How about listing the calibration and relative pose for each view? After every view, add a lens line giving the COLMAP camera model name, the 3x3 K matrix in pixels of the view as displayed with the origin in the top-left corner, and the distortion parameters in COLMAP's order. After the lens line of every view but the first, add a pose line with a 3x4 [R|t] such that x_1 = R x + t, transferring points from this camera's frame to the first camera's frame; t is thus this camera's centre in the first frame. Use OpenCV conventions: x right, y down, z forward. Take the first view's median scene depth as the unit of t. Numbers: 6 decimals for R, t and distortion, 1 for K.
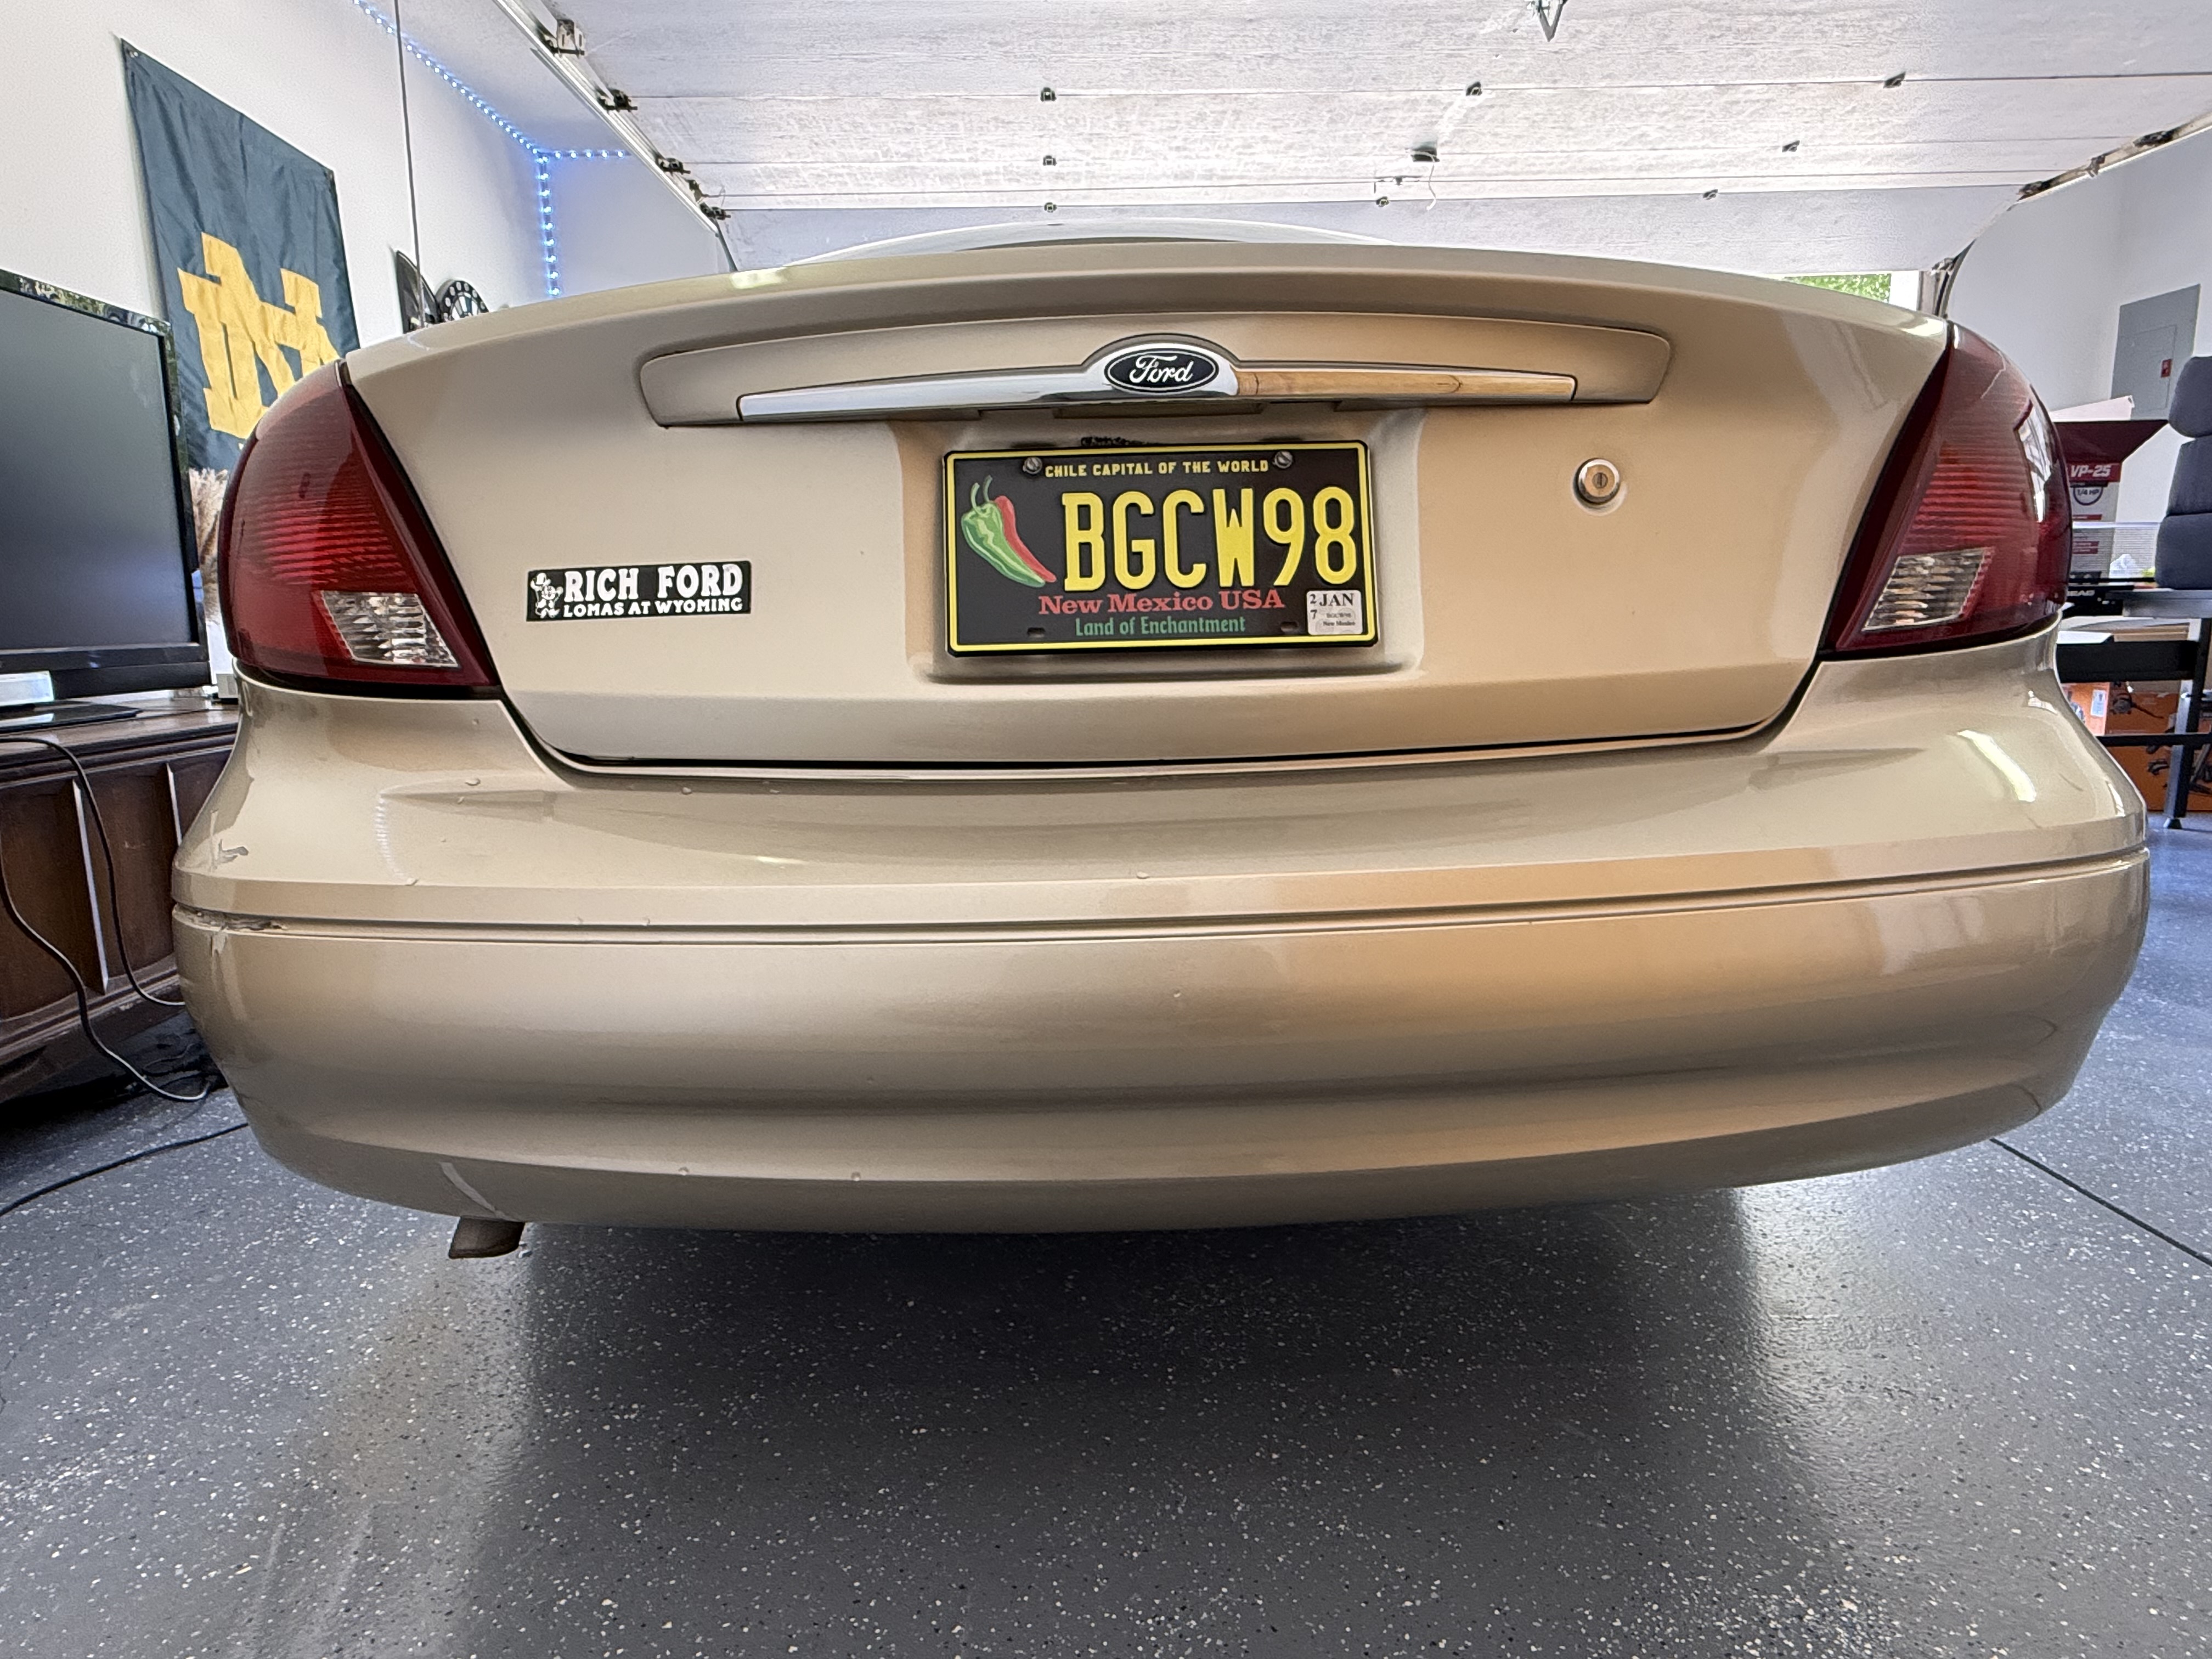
lens RADIAL K [[1323.5, 0, 1101.7], [0, 1323.5, 835.3], [0, 0, 1]] dist [-0.002817, 0.002507]
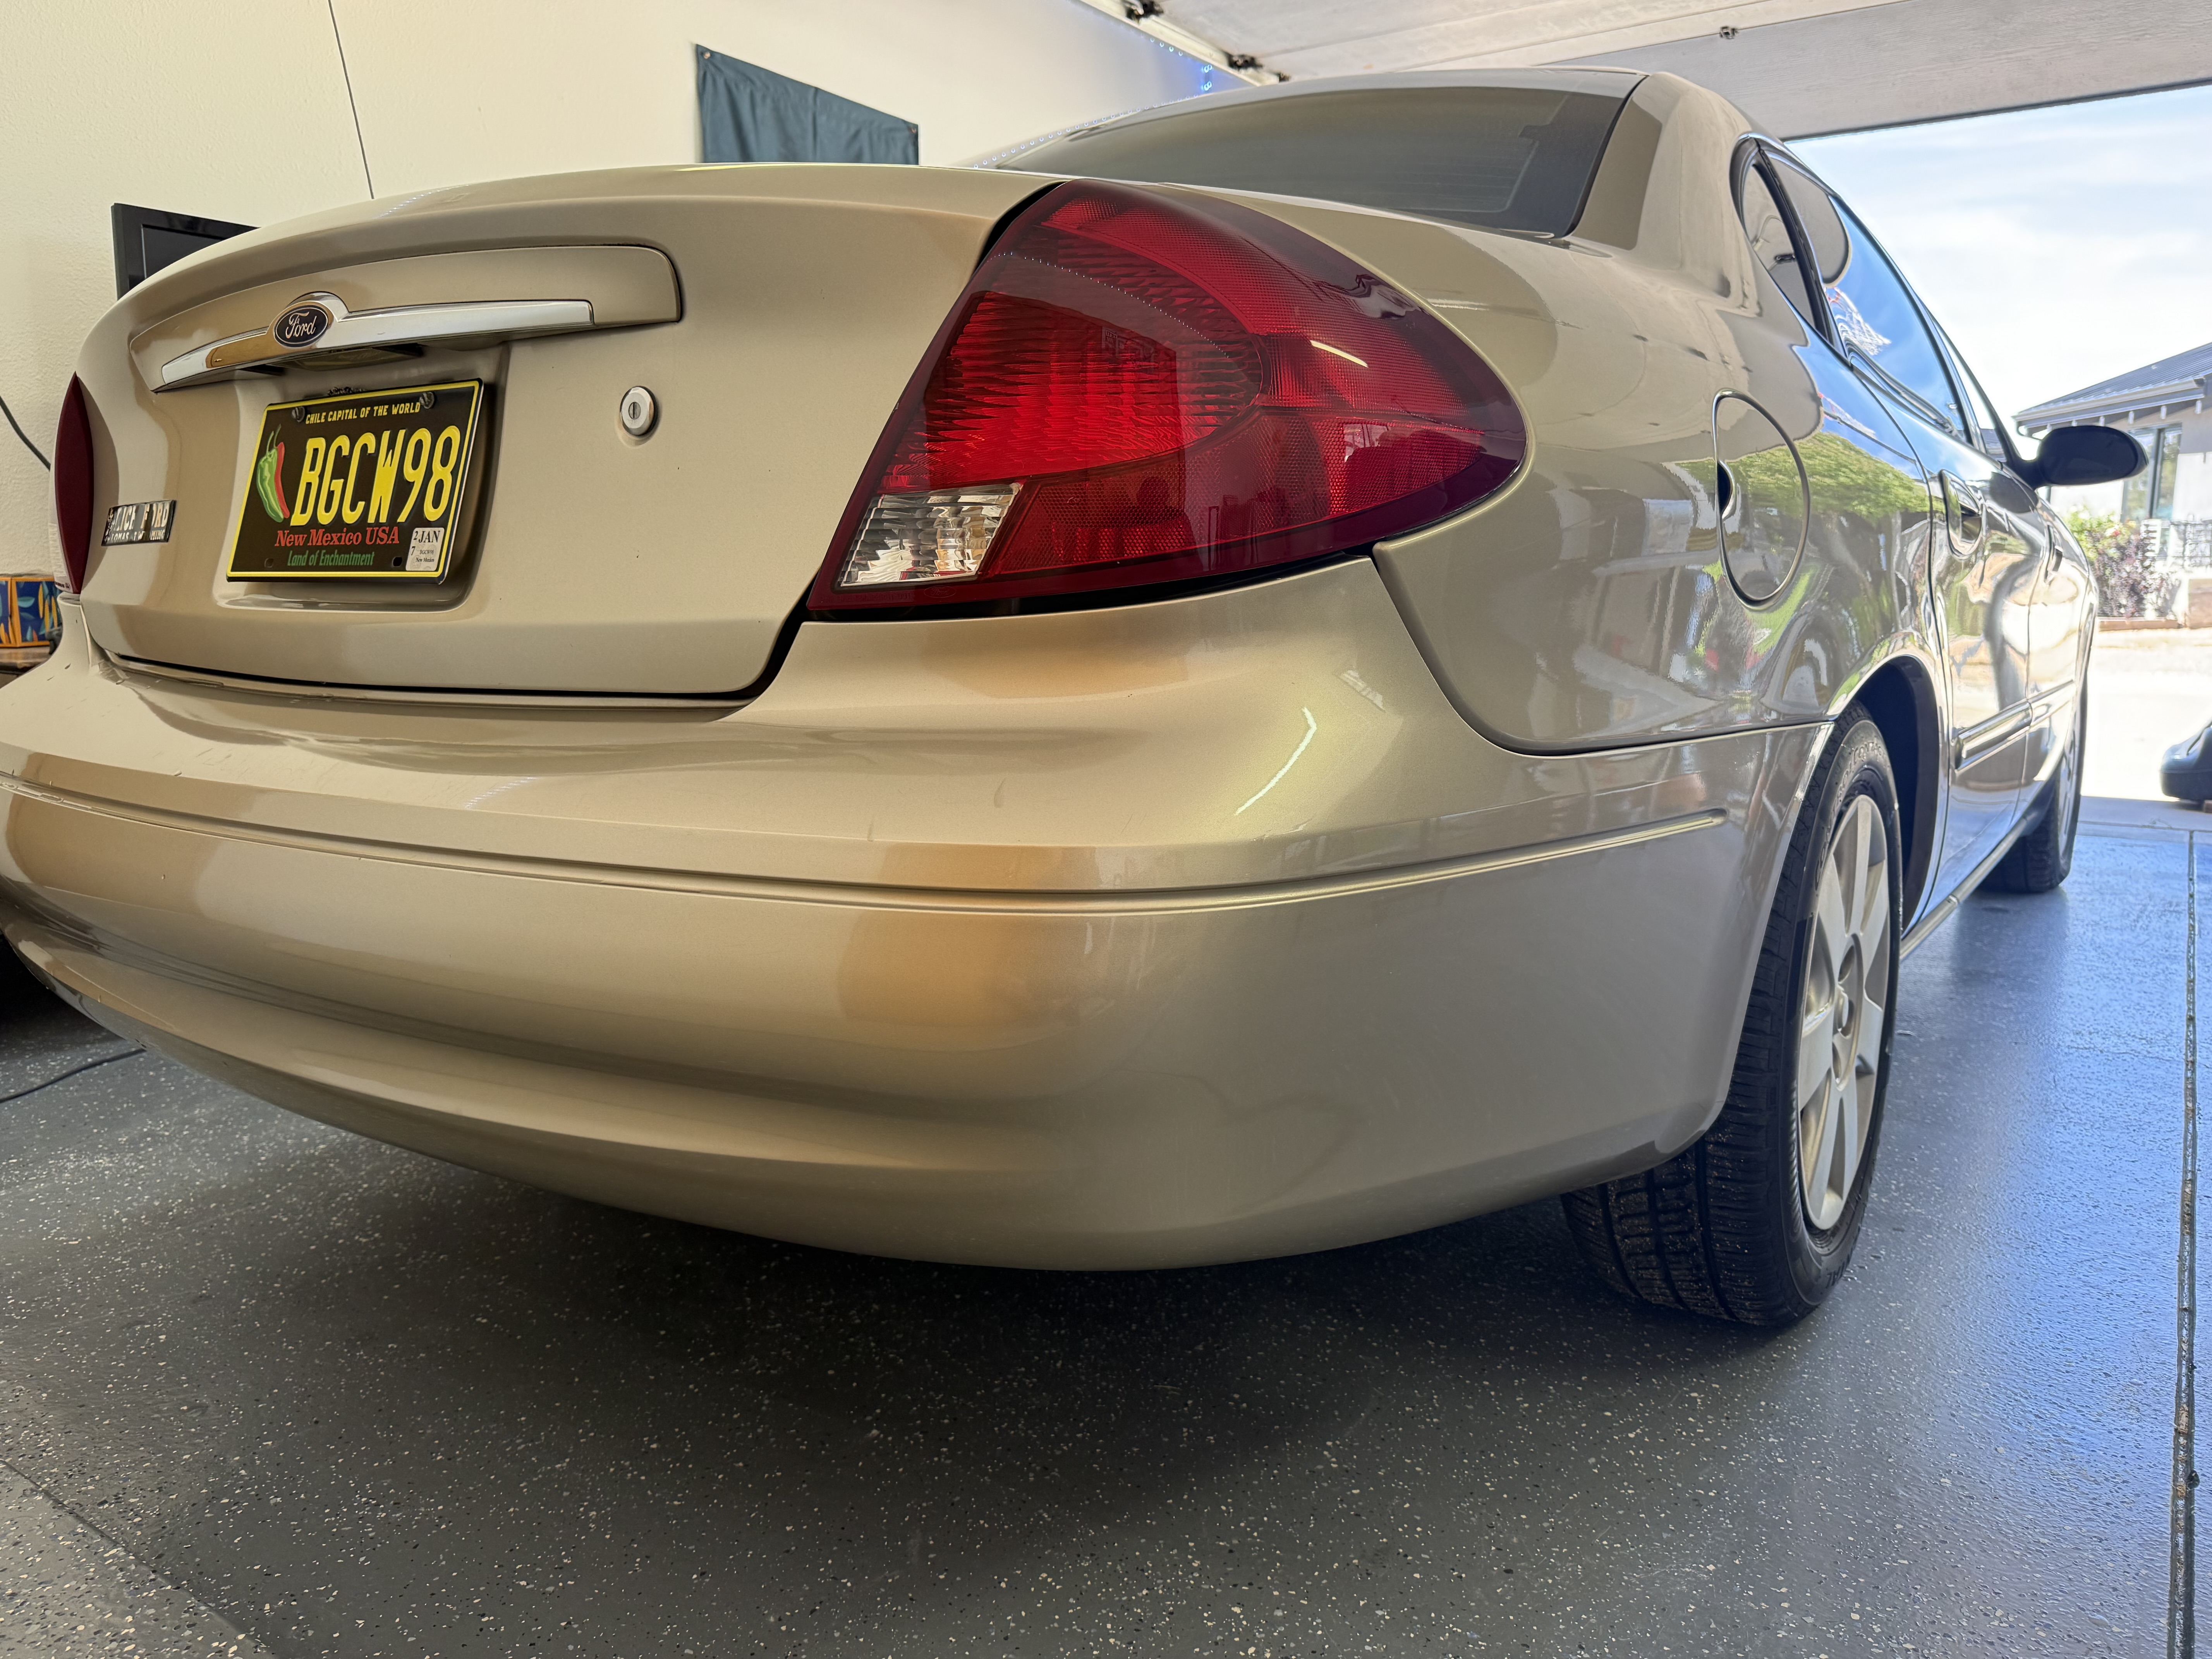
lens RADIAL K [[1598.8, 0, 1101.9], [0, 1598.8, 828.4], [0, 0, 1]] dist [0.045647, -0.072119]
pose [[0.802494, 0.119076, -0.584657, 1.334089], [-0.120072, 0.992066, 0.037243, -0.062935], [0.584453, 0.040313, 0.810425, 0.303632]]
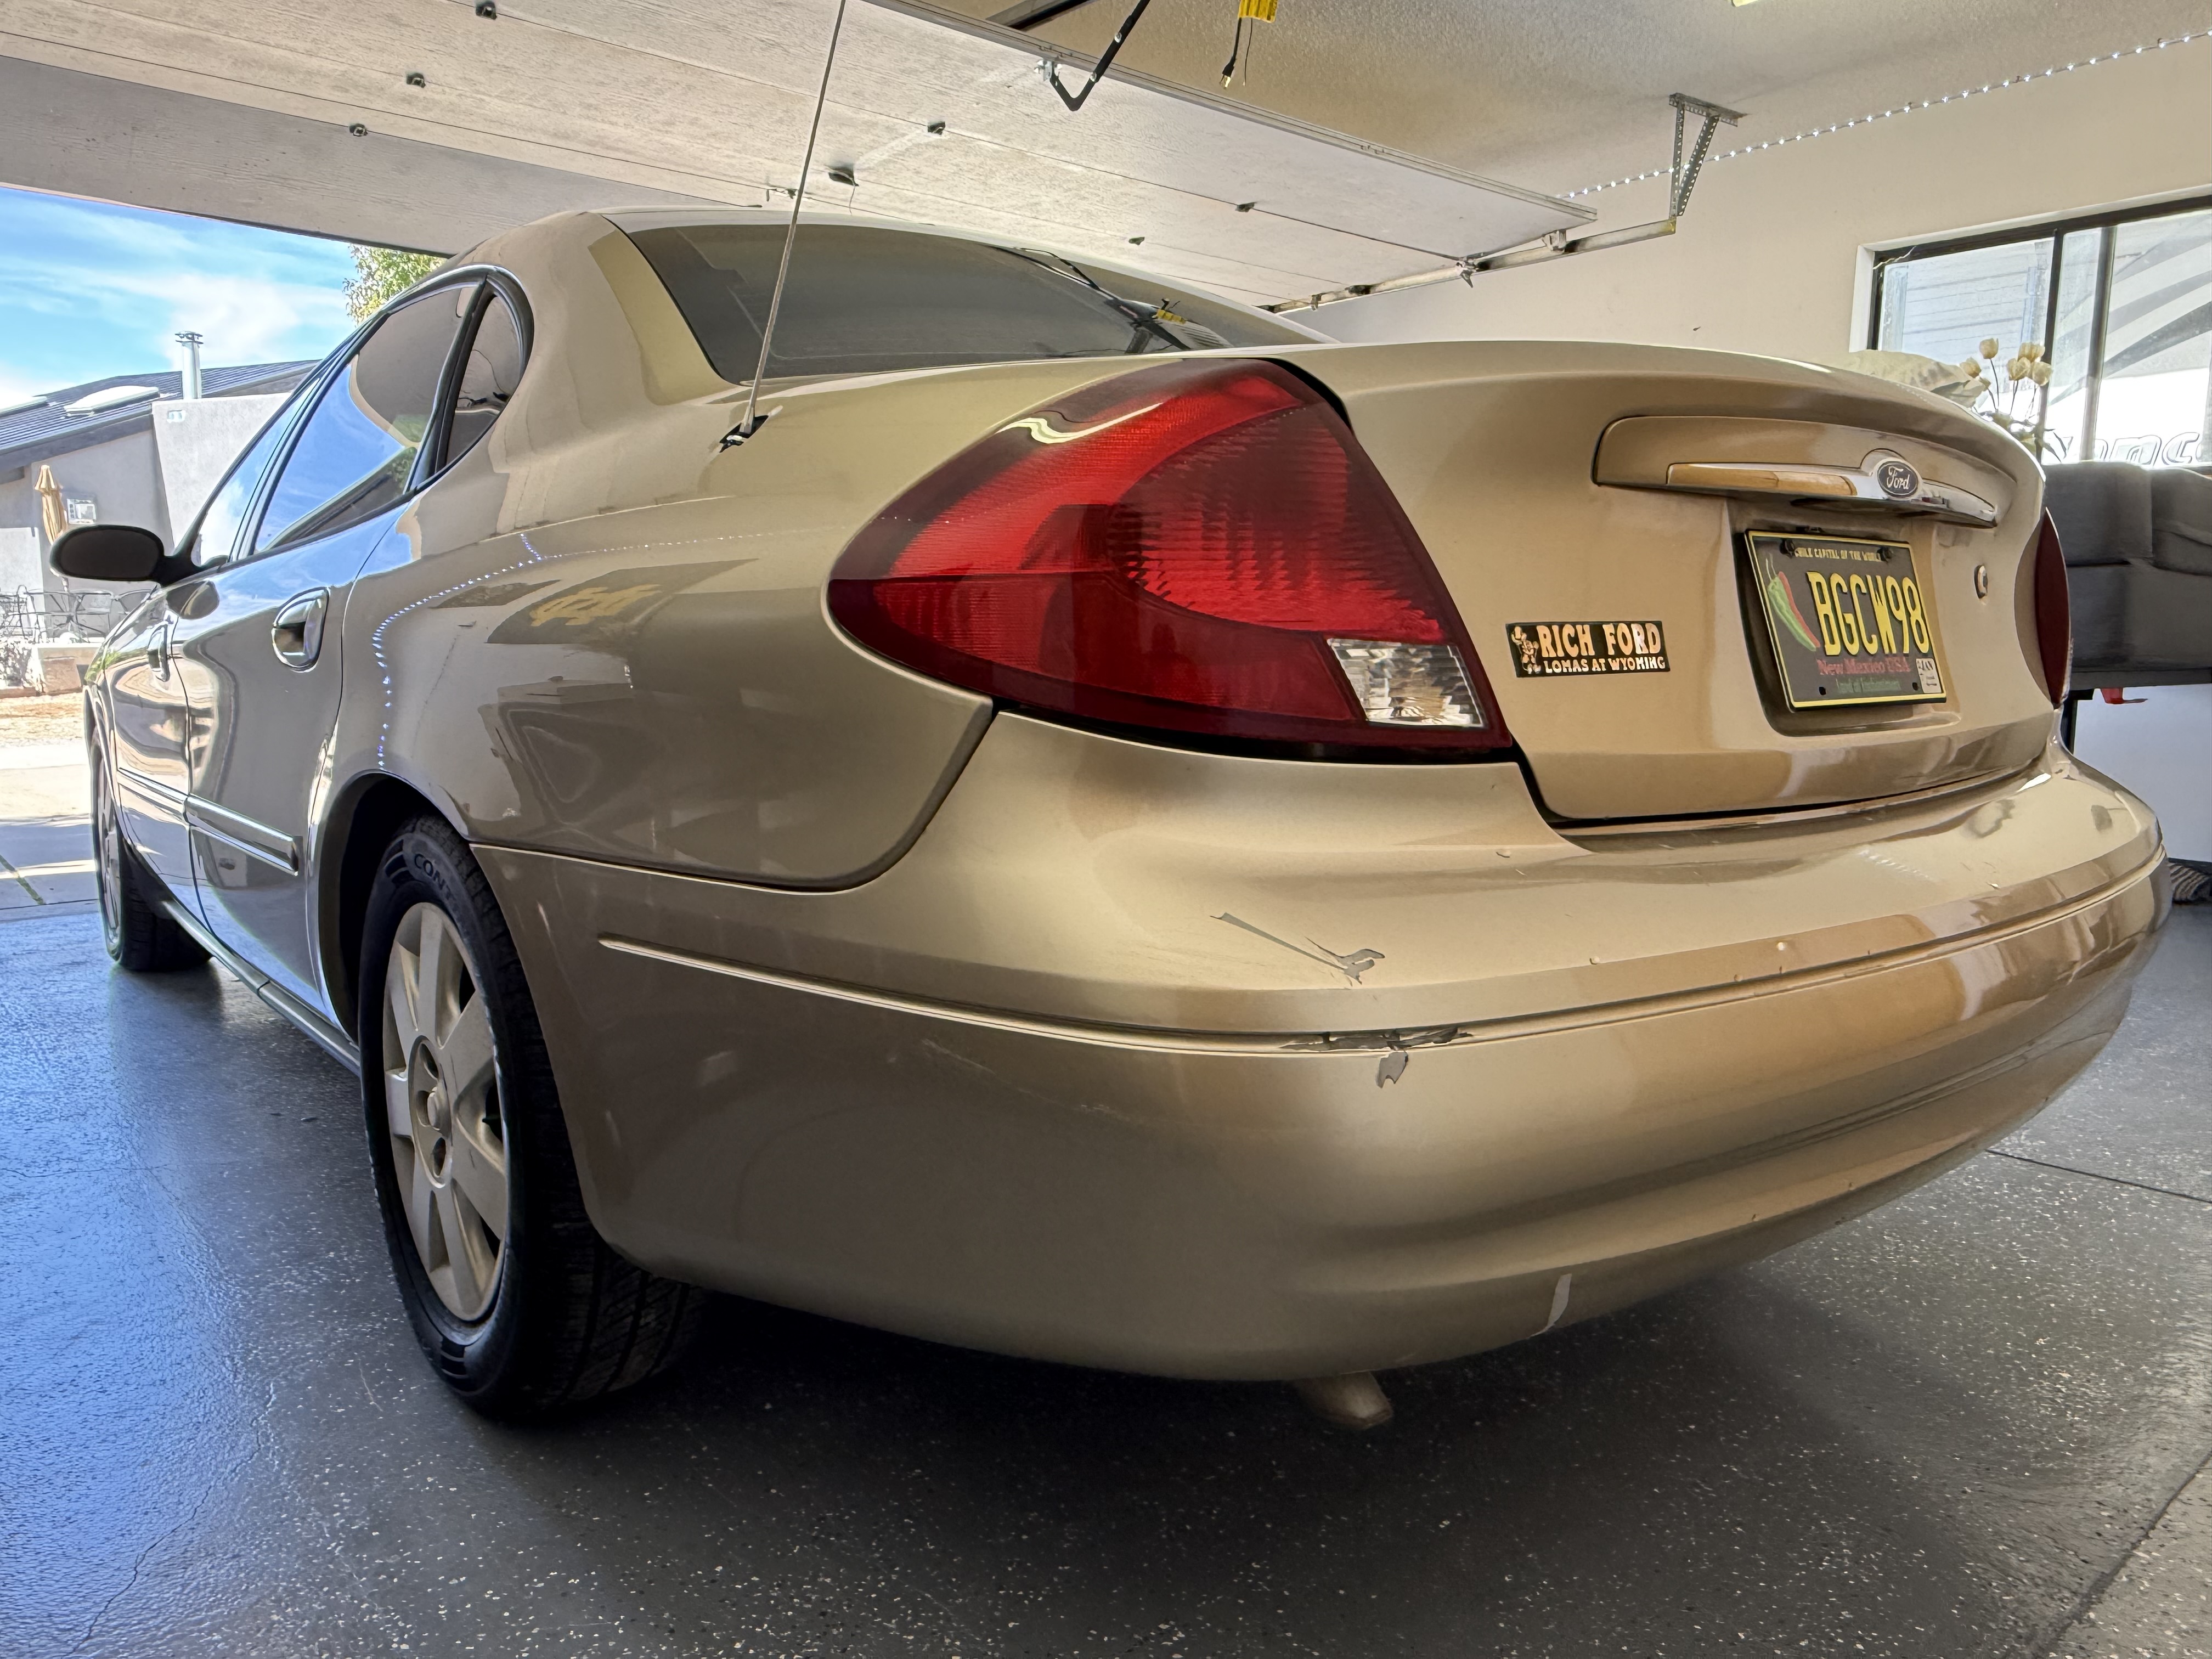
lens RADIAL K [[1502.3, 0, 1090.6], [0, 1502.3, 821.3], [0, 0, 1]] dist [0.009740, -0.006136]
pose [[0.782146, -0.051282, 0.620981, -1.340407], [0.085747, 0.995984, -0.025750, -0.060844], [-0.617166, 0.073387, 0.783403, 0.371945]]
